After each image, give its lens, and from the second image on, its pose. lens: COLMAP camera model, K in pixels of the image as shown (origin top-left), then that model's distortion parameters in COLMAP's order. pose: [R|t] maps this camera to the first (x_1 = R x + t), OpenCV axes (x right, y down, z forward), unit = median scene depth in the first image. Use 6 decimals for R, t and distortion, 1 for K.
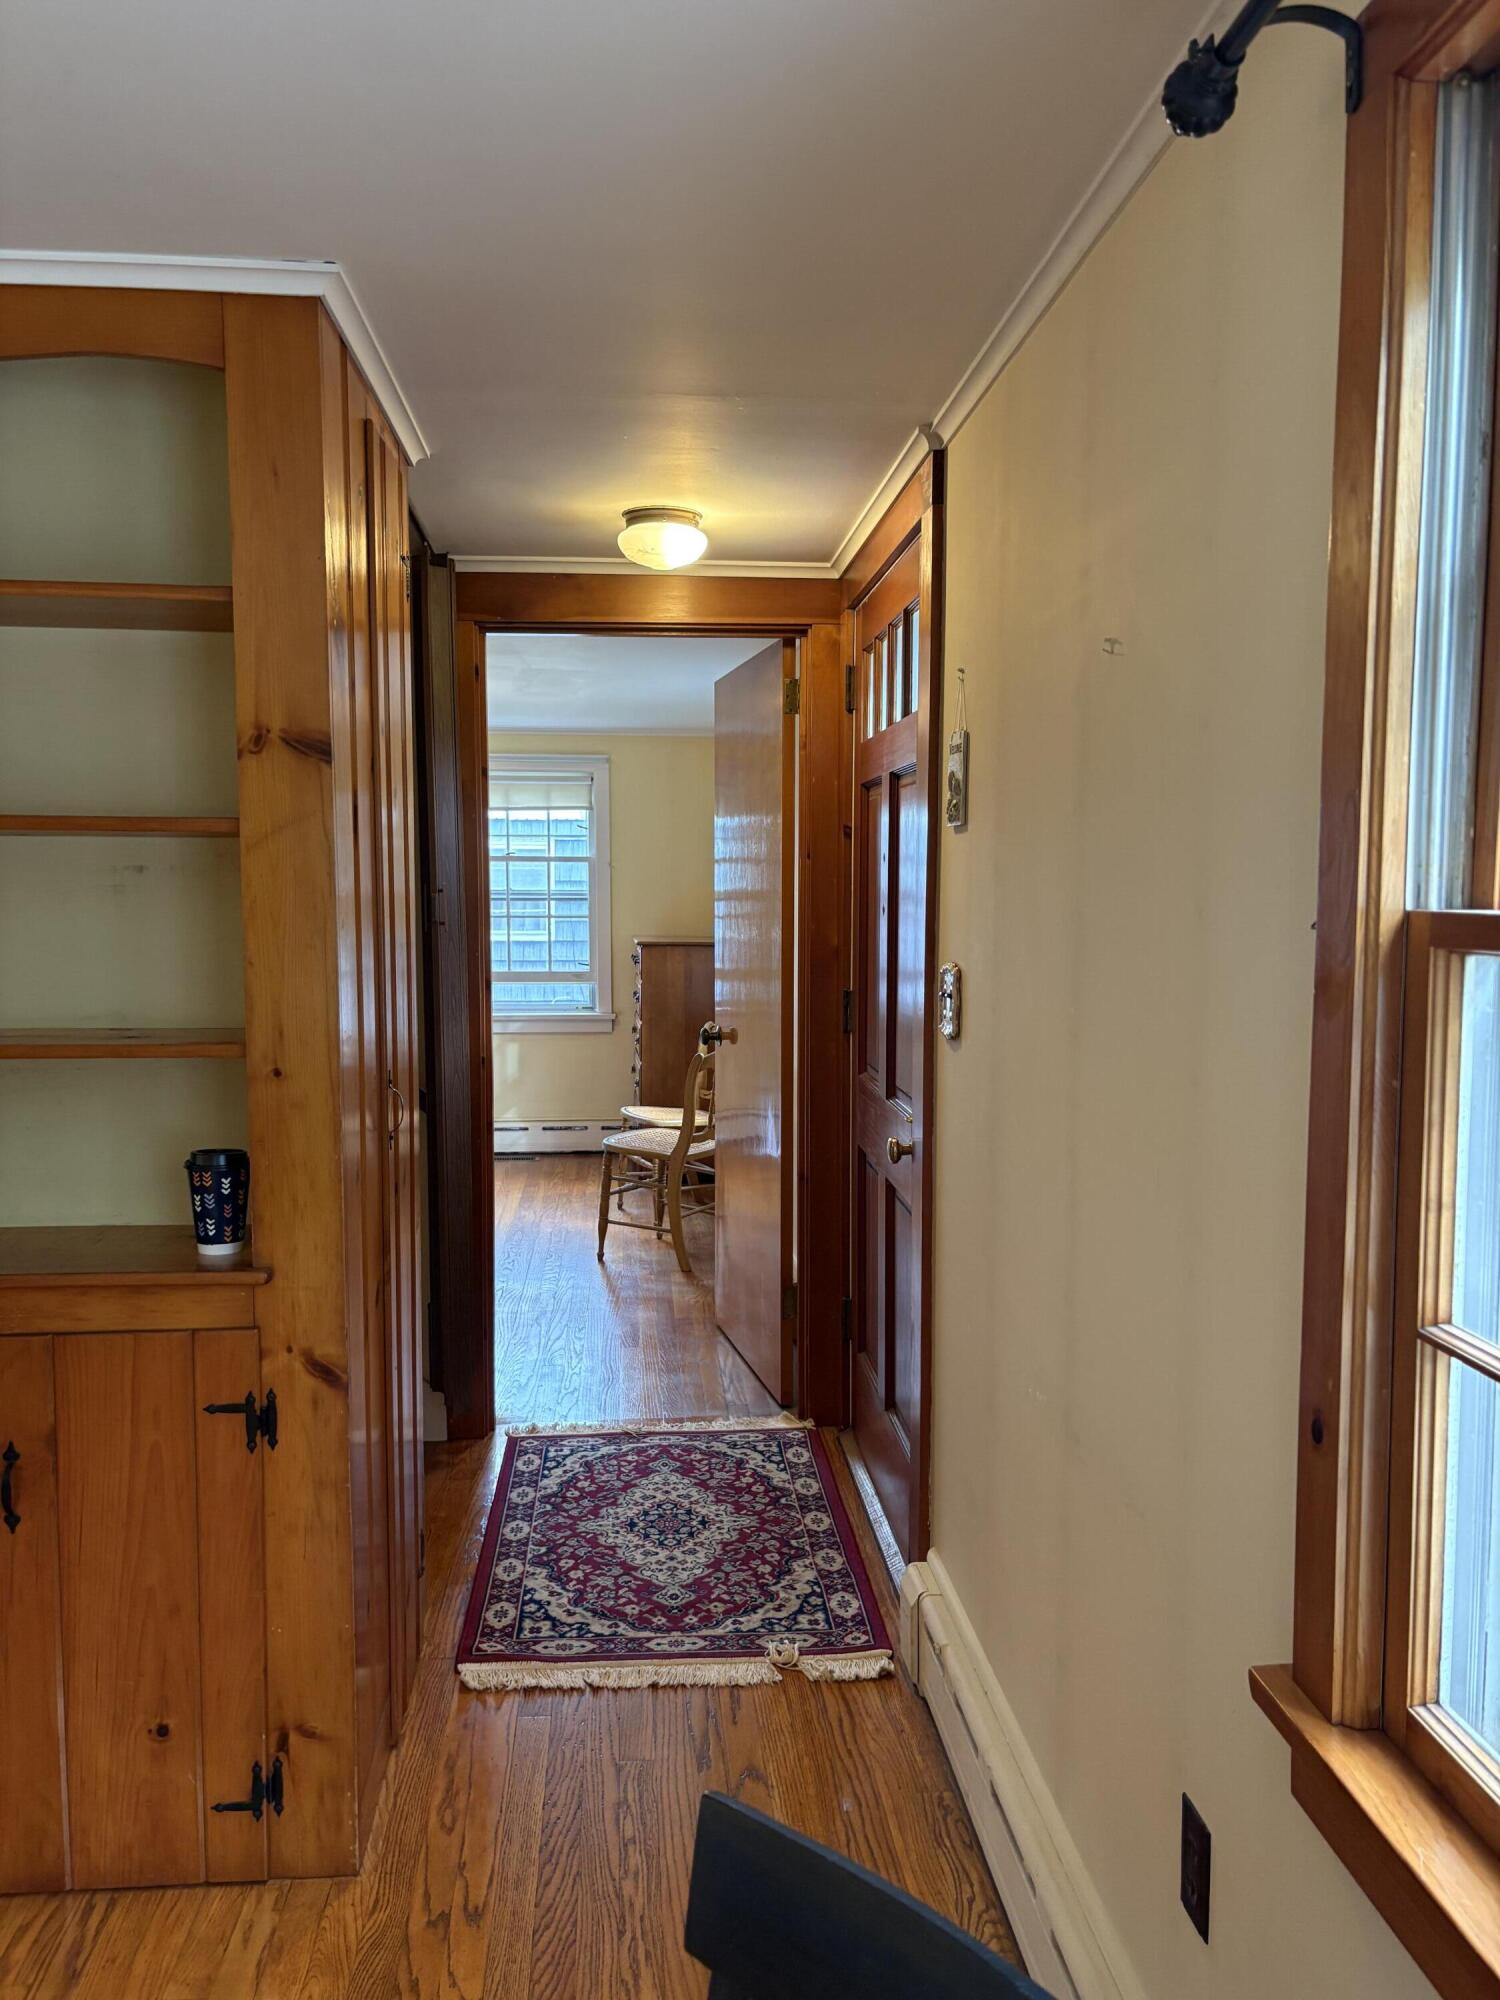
lens RADIAL K [[1501.5, 0, 748.7], [0, 1501.5, 1008.9], [0, 0, 1]] dist [0.031192, 0.000281]
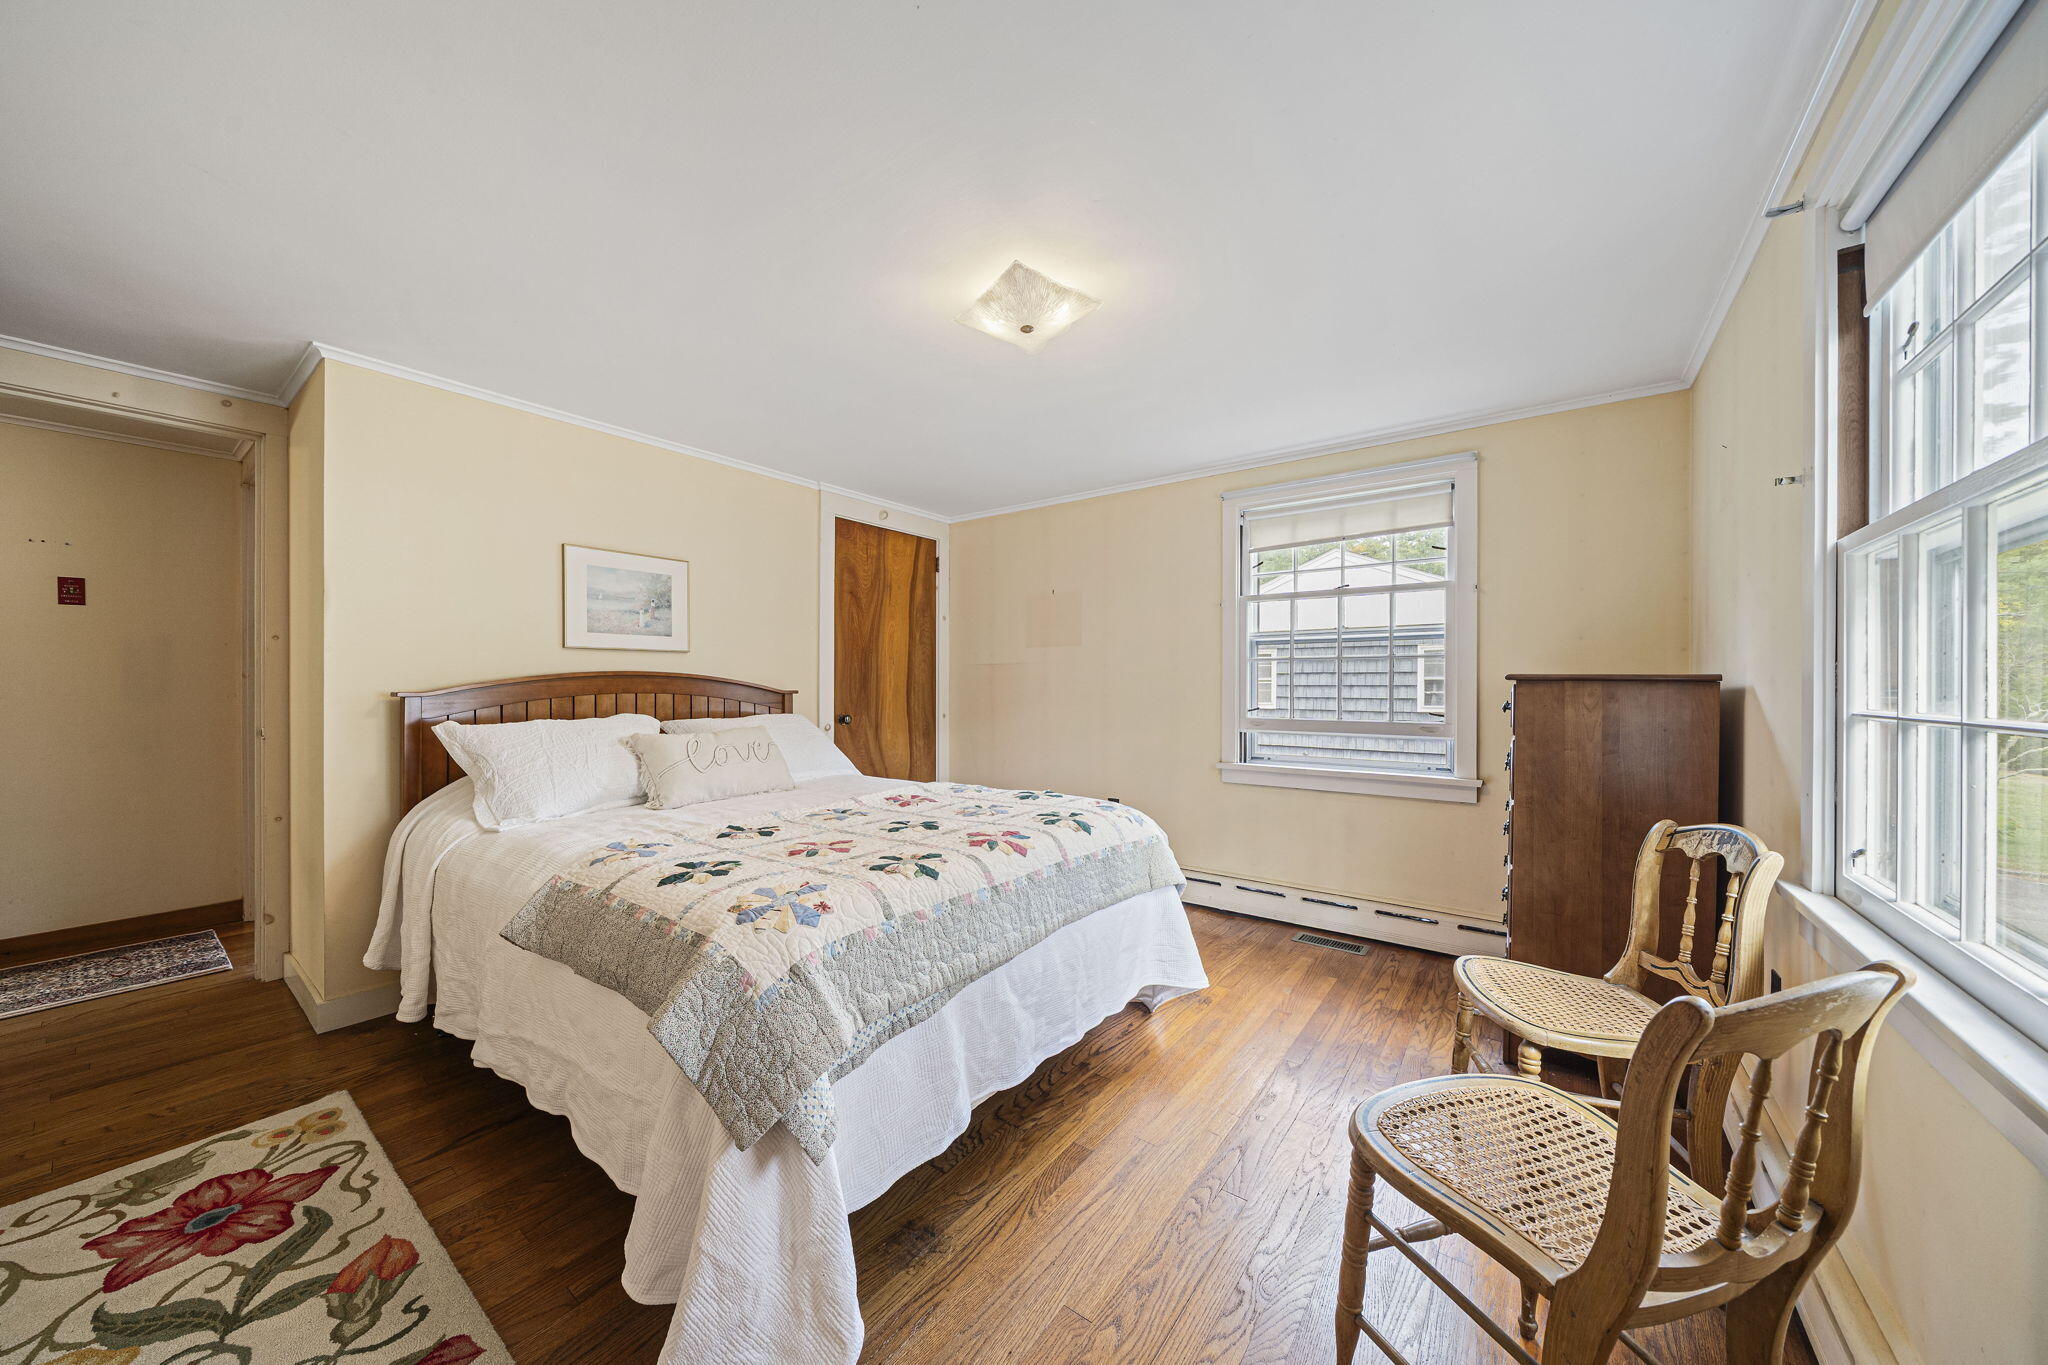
lens RADIAL K [[712.7, 0, 1030.9], [0, 712.7, 695.5], [0, 0, 1]] dist [-0.008737, 0.000730]
pose [[0.765902, 0.011640, -0.642851, -0.112194], [-0.063849, 0.996271, -0.058031, -0.017529], [0.639779, 0.085492, 0.763789, 2.023818]]
